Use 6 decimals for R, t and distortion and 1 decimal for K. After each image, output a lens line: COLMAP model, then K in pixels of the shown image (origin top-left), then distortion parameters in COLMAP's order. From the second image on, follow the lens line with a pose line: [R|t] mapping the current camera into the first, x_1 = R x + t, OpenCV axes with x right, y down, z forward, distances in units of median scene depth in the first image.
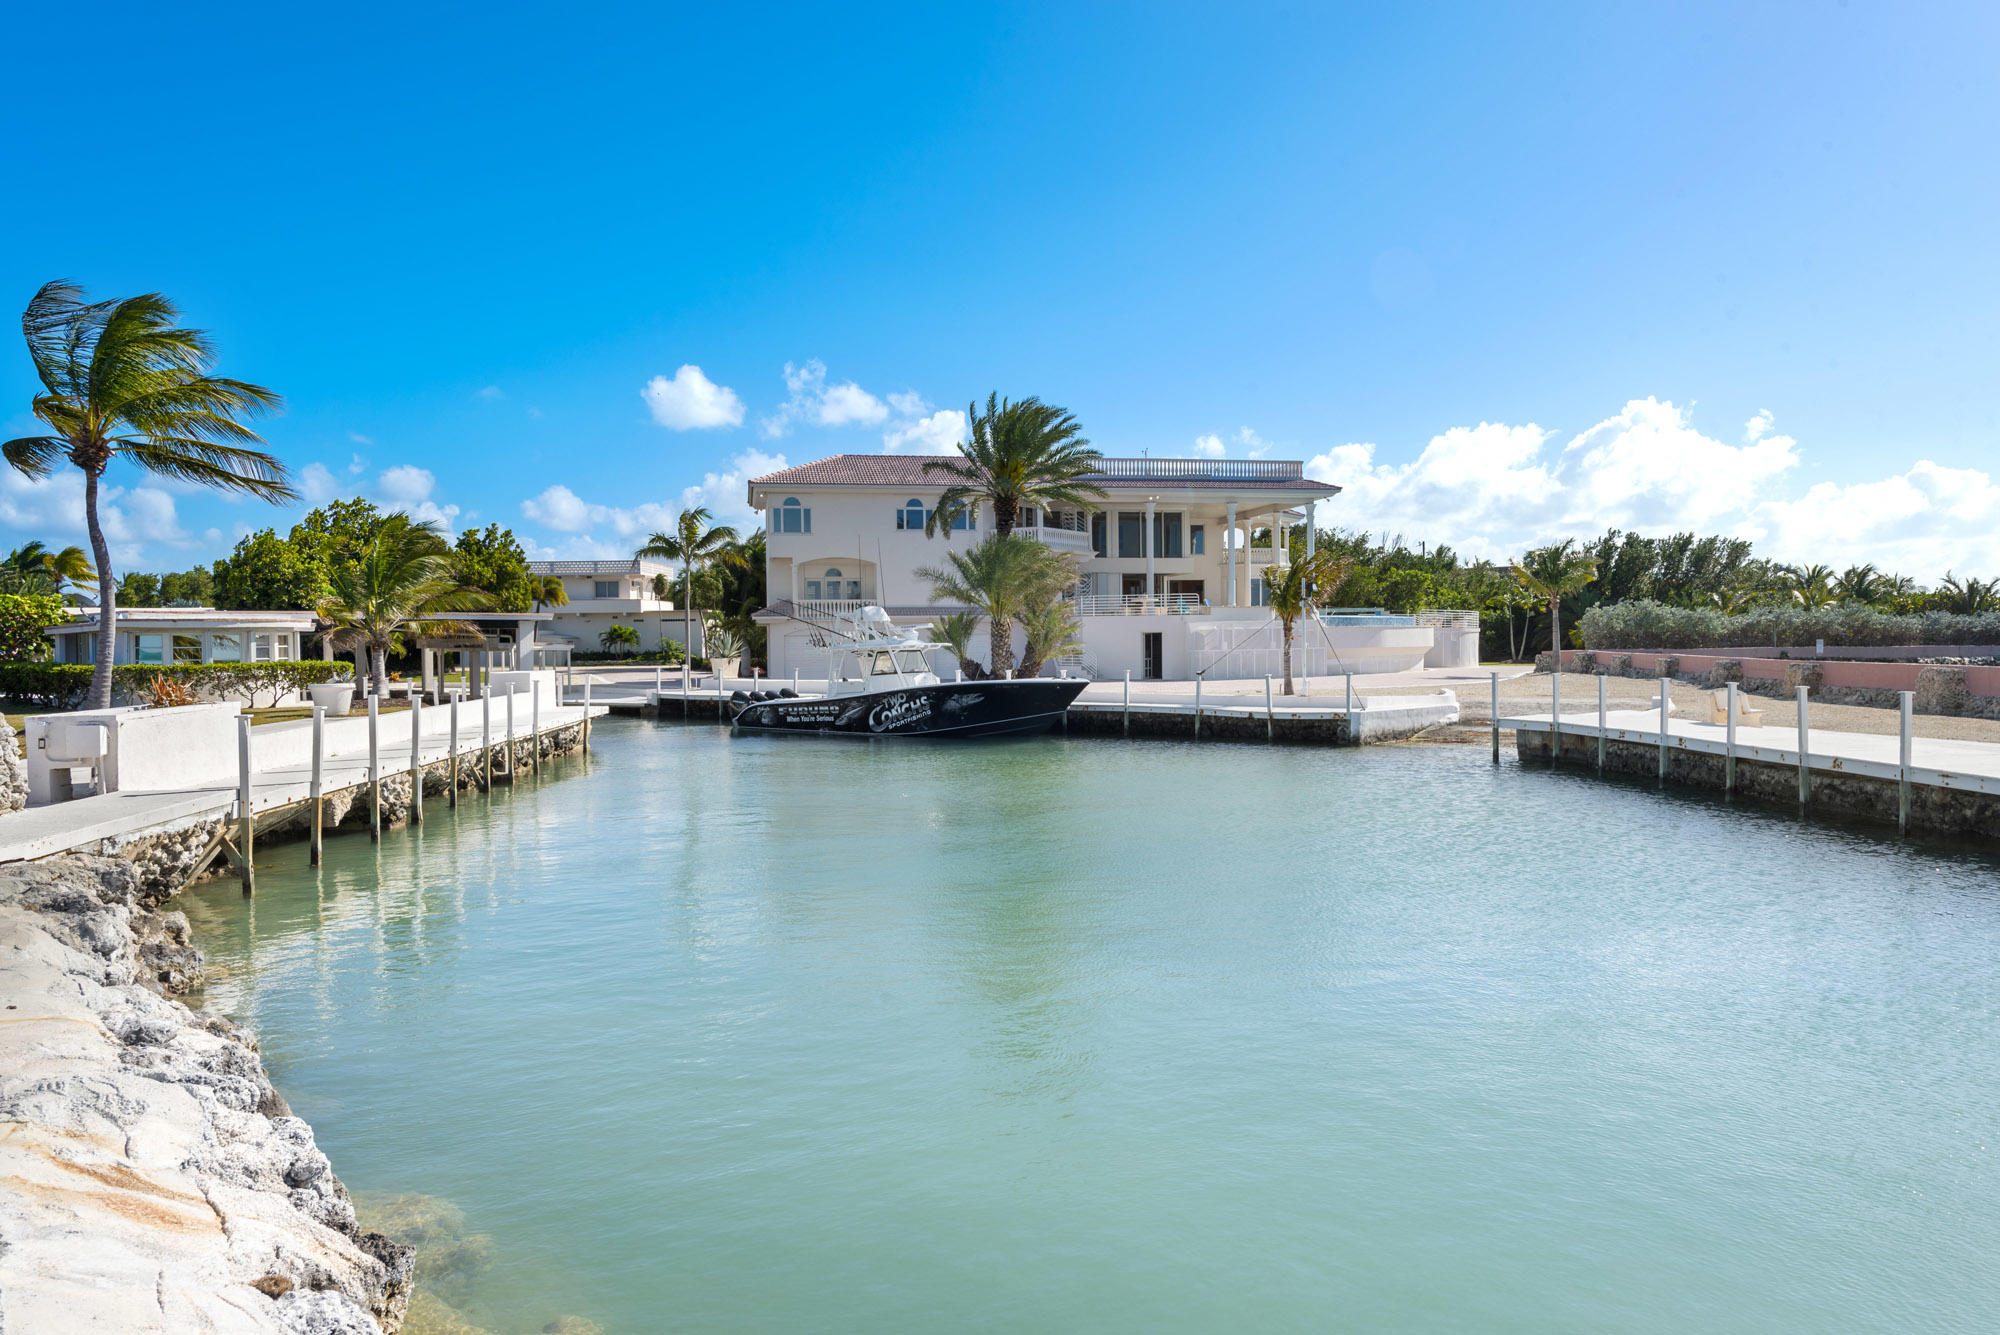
lens RADIAL K [[1368.6, 0, 1000.0], [0, 1368.6, 667.5], [0, 0, 1]] dist [0.000112, -0.000018]
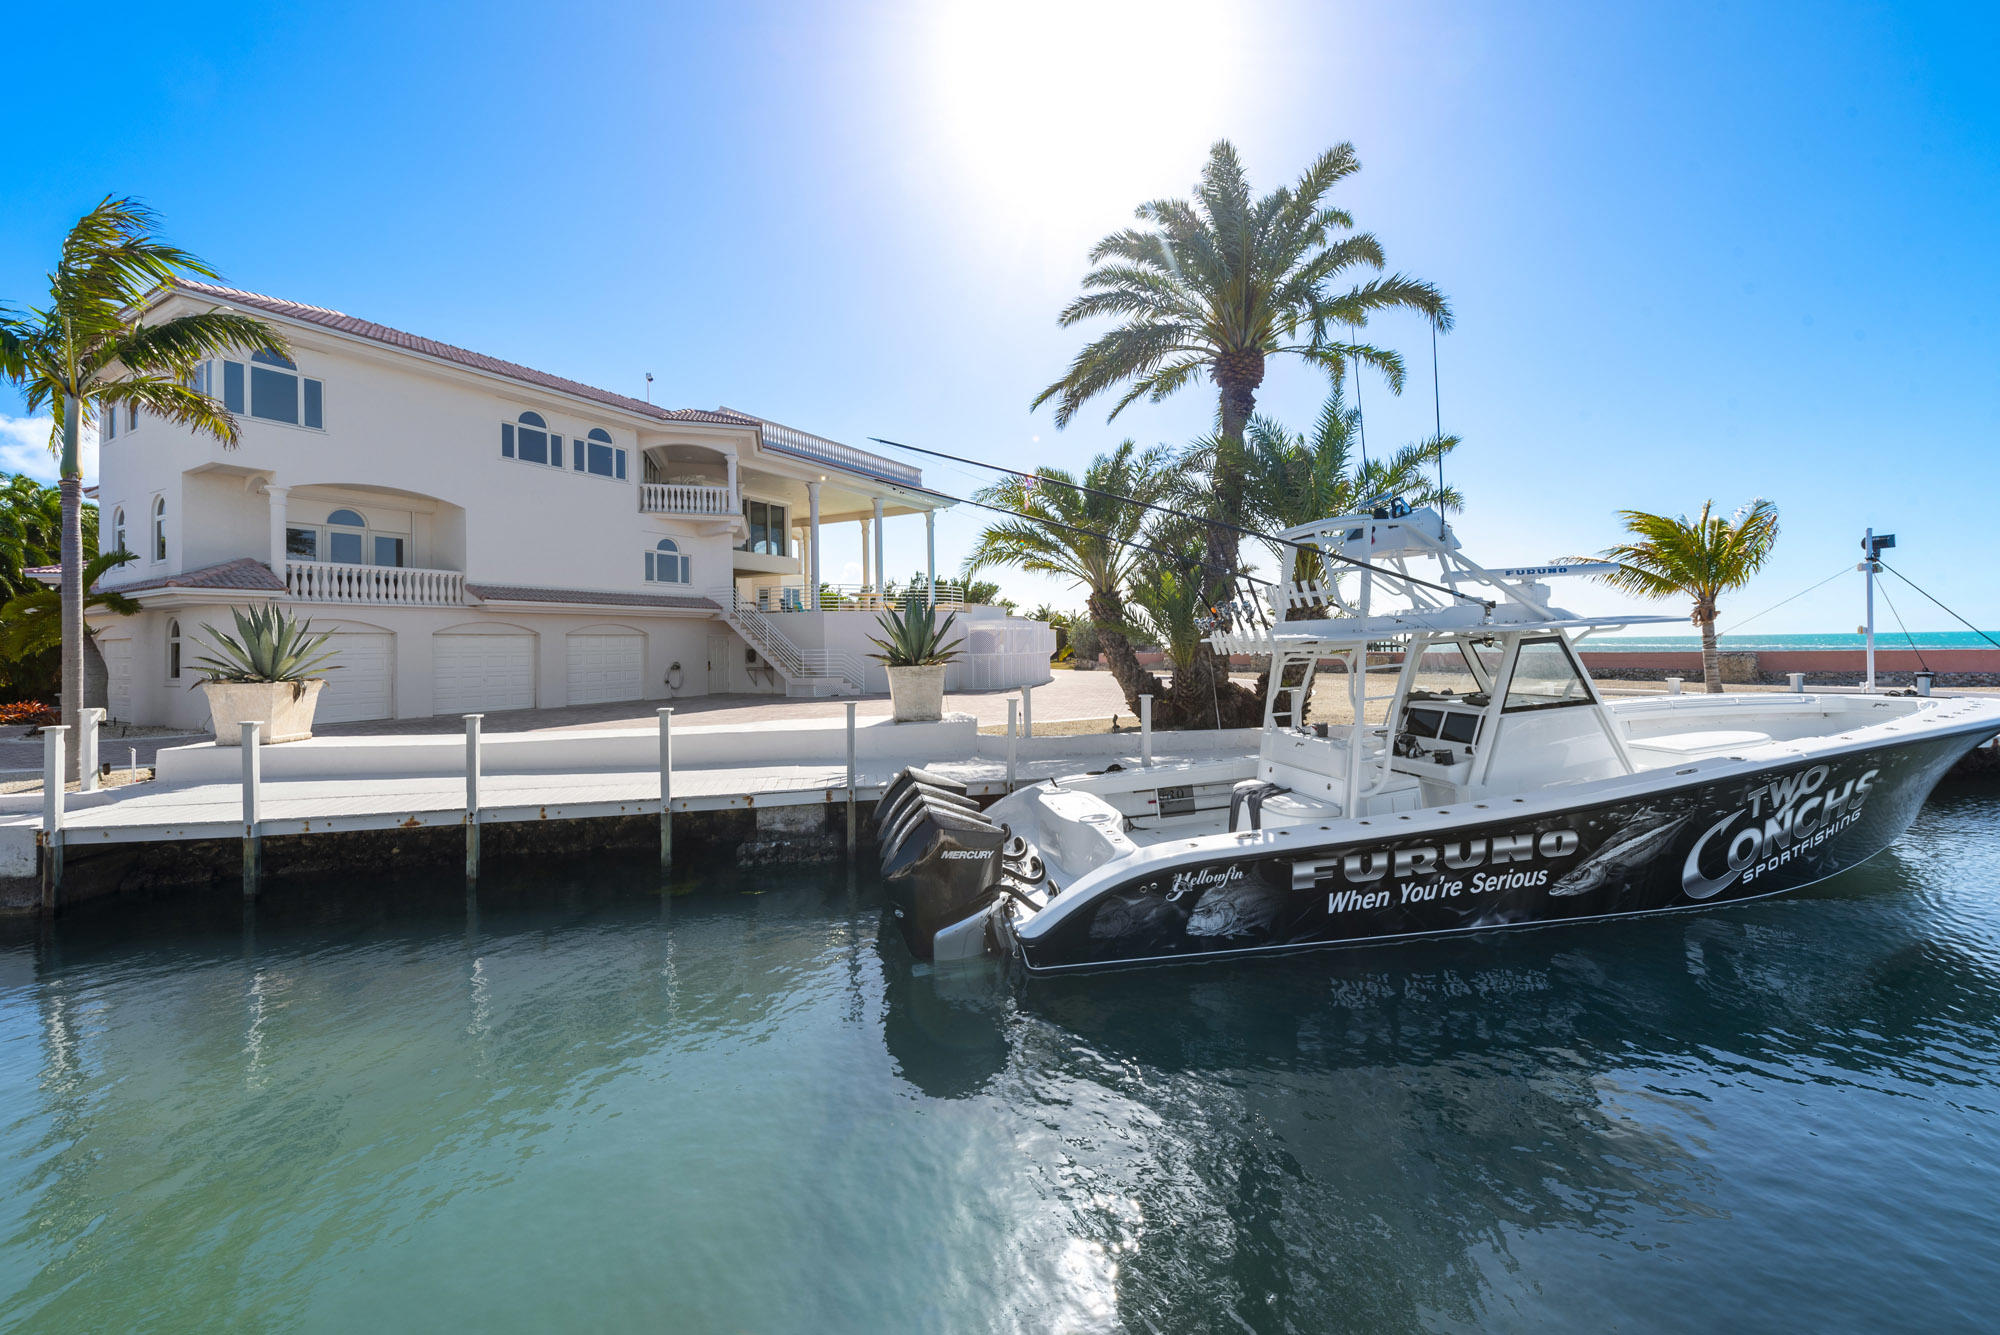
lens RADIAL K [[795.3, 0, 999.5], [0, 795.3, 633.0], [0, 0, 1]] dist [0.000257, -0.000057]
pose [[0.636294, 0.016860, 0.771262, -0.233797], [0.022236, 0.998945, -0.040182, -0.006434], [-0.771126, 0.042718, 0.635248, 0.714059]]
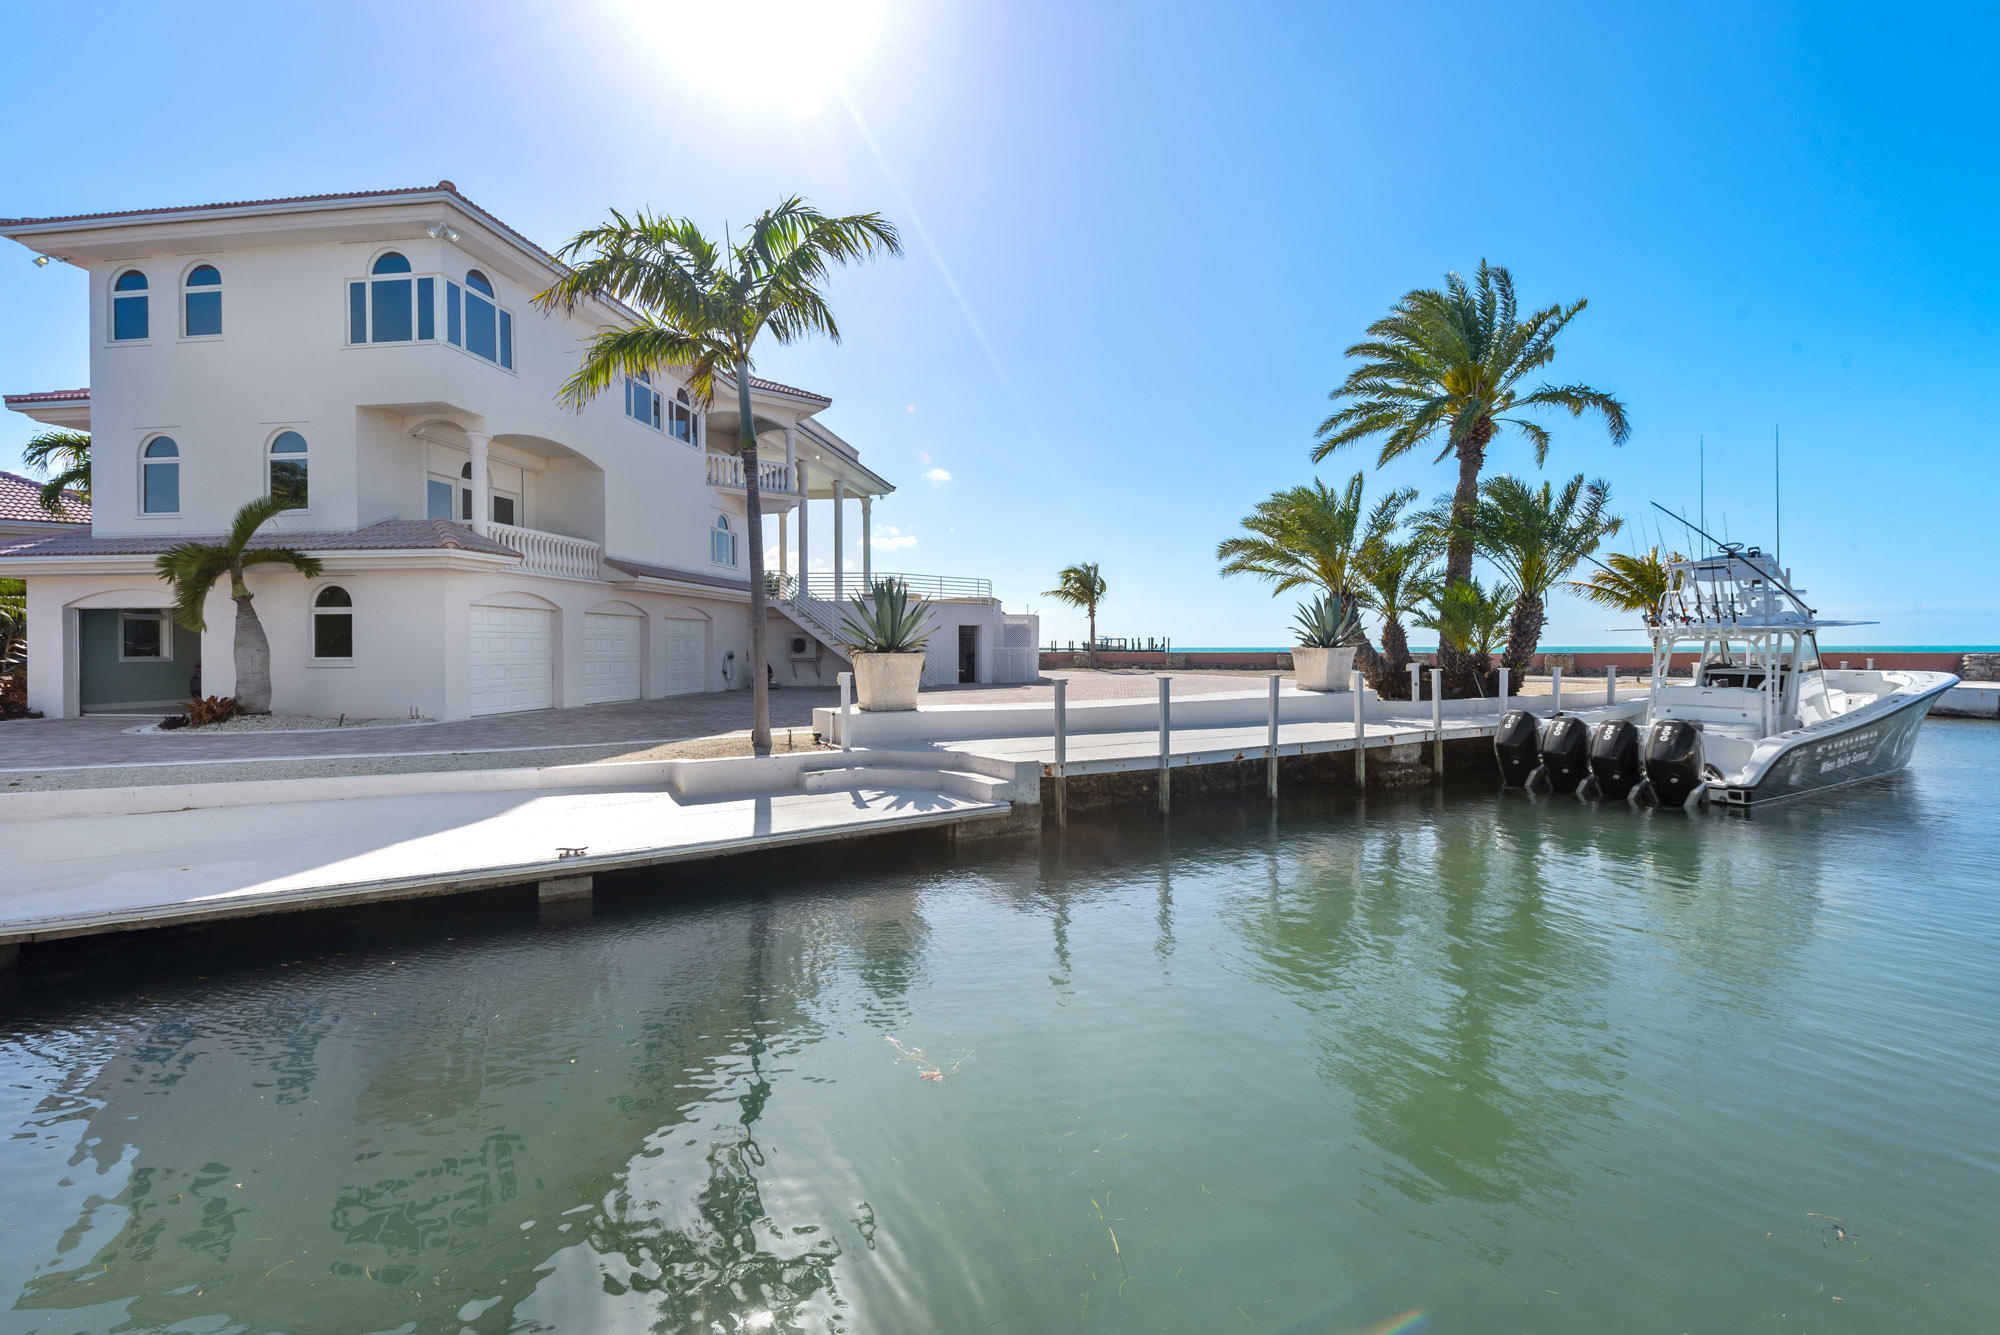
lens RADIAL K [[884.5, 0, 1001.0], [0, 884.5, 649.9], [0, 0, 1]] dist [0.019961, -0.000085]
pose [[0.311503, 0.008027, 0.950211, -0.409554], [0.015558, 0.999787, -0.013546, -0.003776], [-0.950118, 0.019003, 0.311312, 0.878474]]
